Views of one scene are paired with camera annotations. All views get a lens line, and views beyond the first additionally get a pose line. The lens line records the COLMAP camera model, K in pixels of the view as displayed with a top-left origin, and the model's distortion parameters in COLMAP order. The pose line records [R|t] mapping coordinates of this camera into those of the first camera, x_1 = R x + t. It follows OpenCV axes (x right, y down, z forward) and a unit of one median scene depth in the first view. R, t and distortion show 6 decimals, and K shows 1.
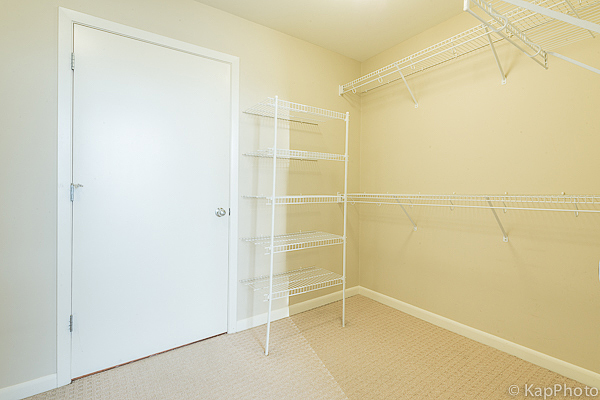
lens RADIAL K [[304.2, 0, 300.0], [0, 304.2, 200.0], [0, 0, 1]] dist [0.023242, -0.000313]
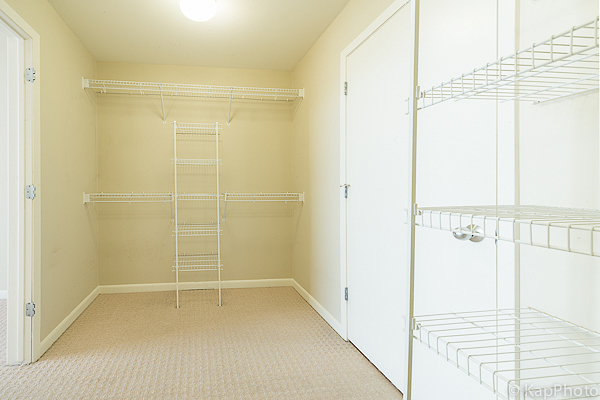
lens RADIAL K [[238.4, 0, 287.1], [0, 238.4, 199.3], [0, 0, 1]] dist [0.000888, -0.000027]
pose [[0.502241, -0.014660, 0.864603, -0.197080], [0.008240, 0.999892, 0.012167, -0.005334], [-0.864688, 0.001013, 0.502308, 0.087458]]
